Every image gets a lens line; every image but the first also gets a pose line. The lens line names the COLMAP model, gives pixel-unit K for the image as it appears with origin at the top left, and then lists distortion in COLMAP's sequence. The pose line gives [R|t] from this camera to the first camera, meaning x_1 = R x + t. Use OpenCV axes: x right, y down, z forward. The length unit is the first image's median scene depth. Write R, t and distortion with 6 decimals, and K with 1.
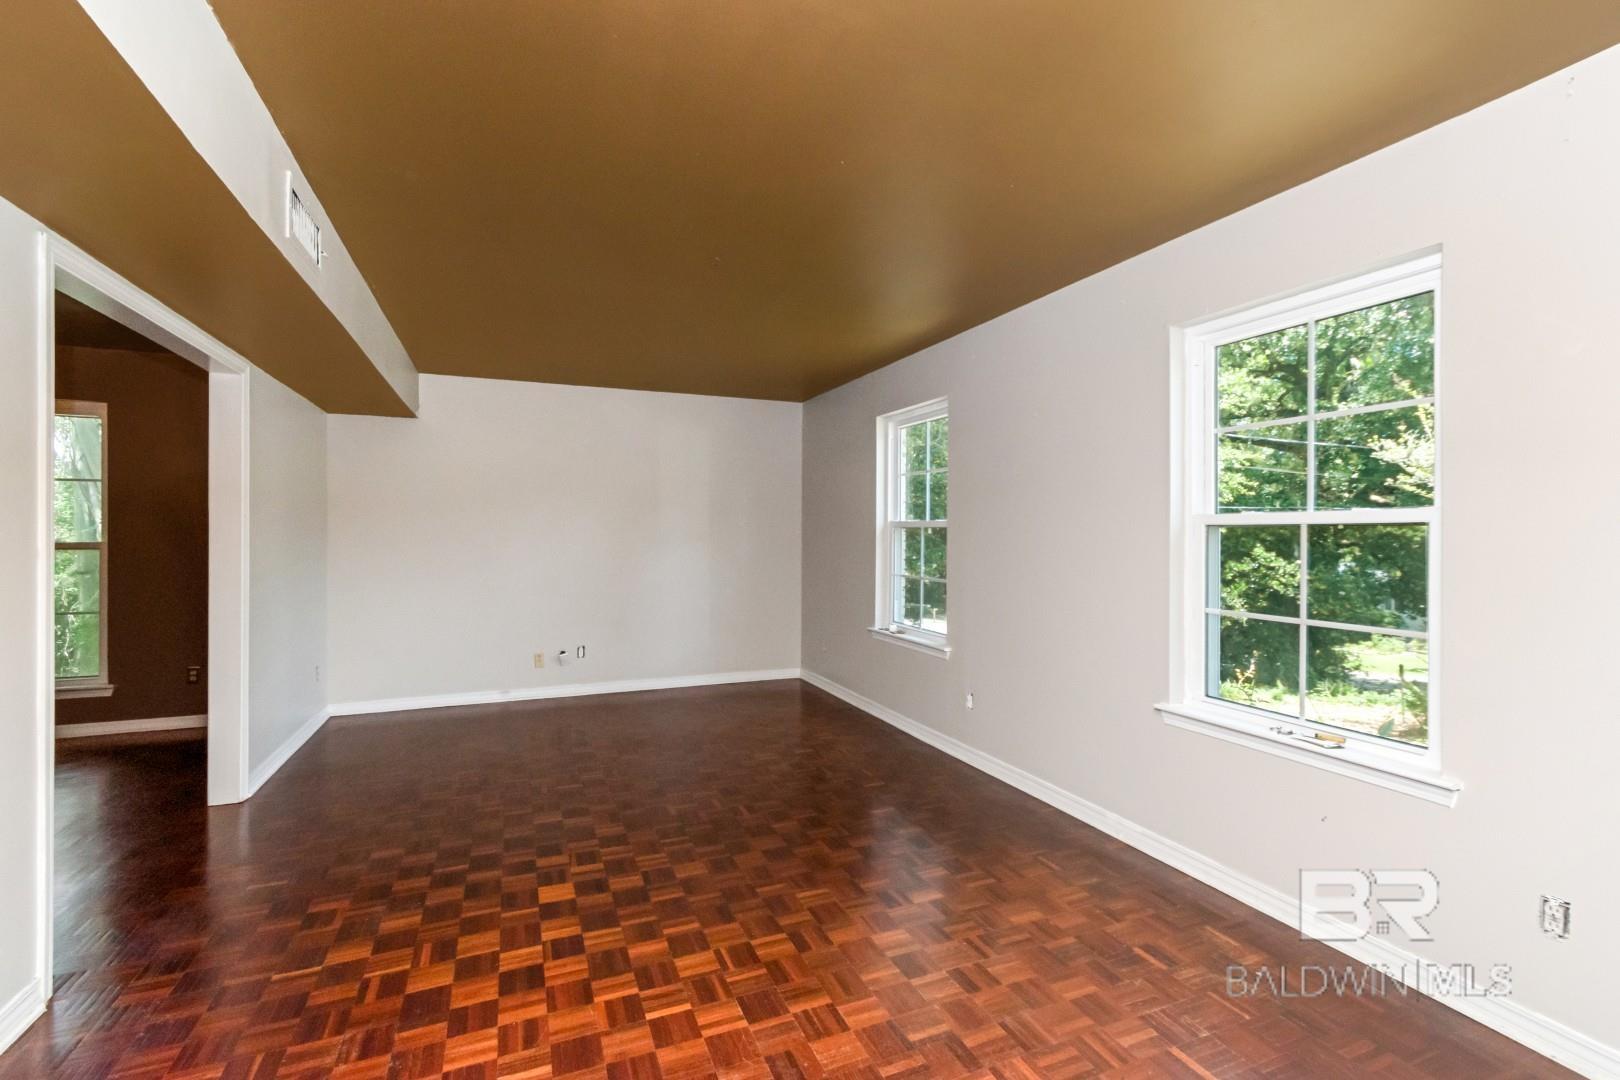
lens RADIAL K [[713.6, 0, 810.0], [0, 713.6, 540.0], [0, 0, 1]] dist [0.000766, -0.000233]
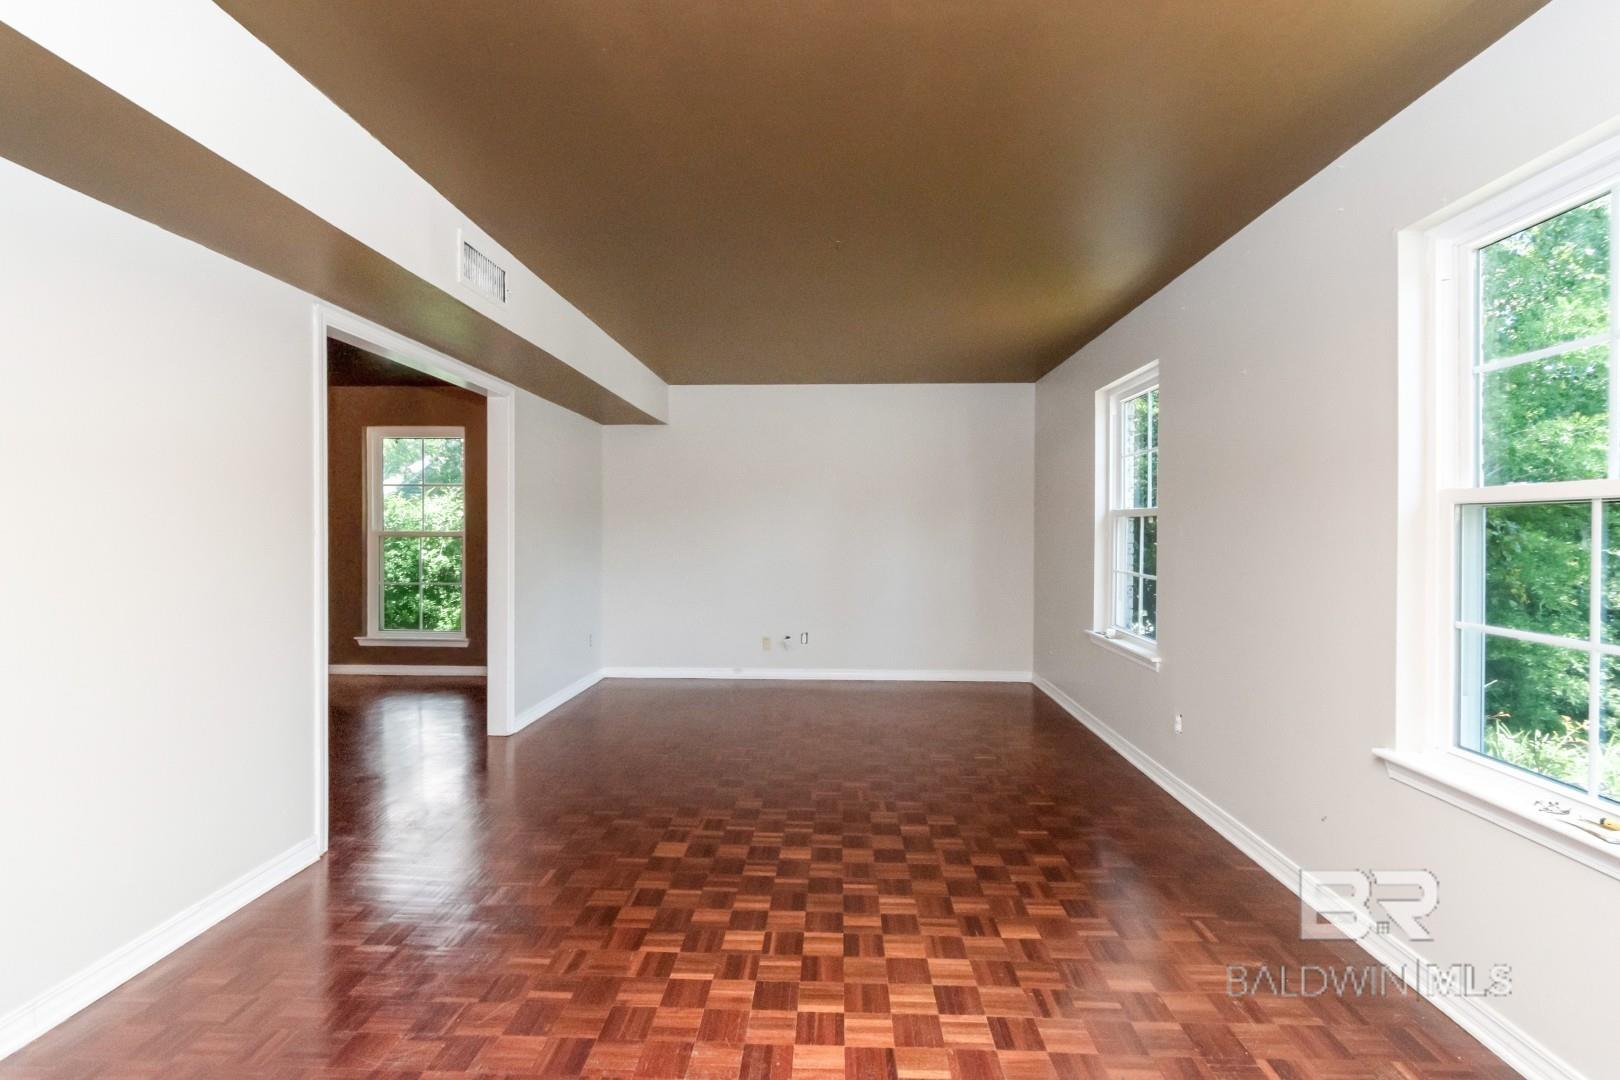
lens RADIAL K [[721.2, 0, 810.0], [0, 721.2, 540.0], [0, 0, 1]] dist [-0.002803, -0.000781]
pose [[0.907663, 0.007139, -0.419638, 0.271593], [-0.005317, 0.999971, 0.005512, 0.014591], [0.419665, -0.002772, 0.907675, 0.086998]]
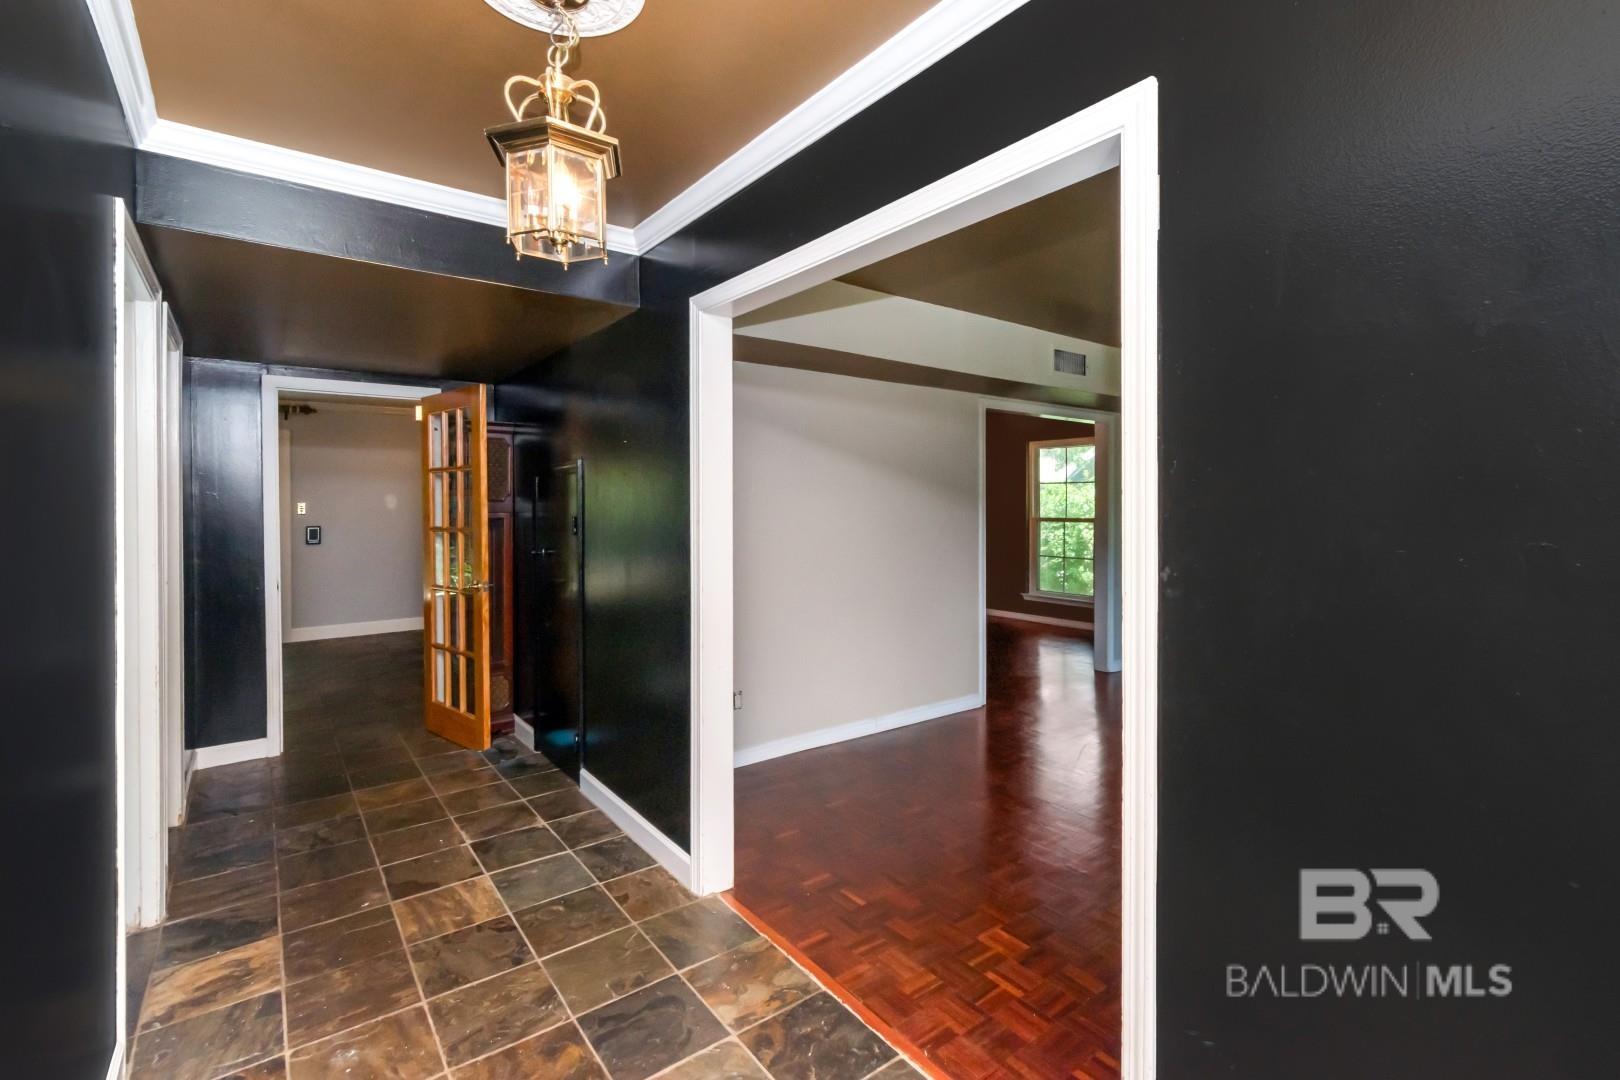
lens RADIAL K [[723.5, 0, 805.8], [0, 723.5, 515.6], [0, 0, 1]] dist [0.000582, -0.000136]
pose [[0.247569, 0.009374, -0.968825, 0.868118], [-0.004599, 0.999953, 0.008500, -0.024183], [0.968859, 0.002351, 0.247600, -0.162262]]
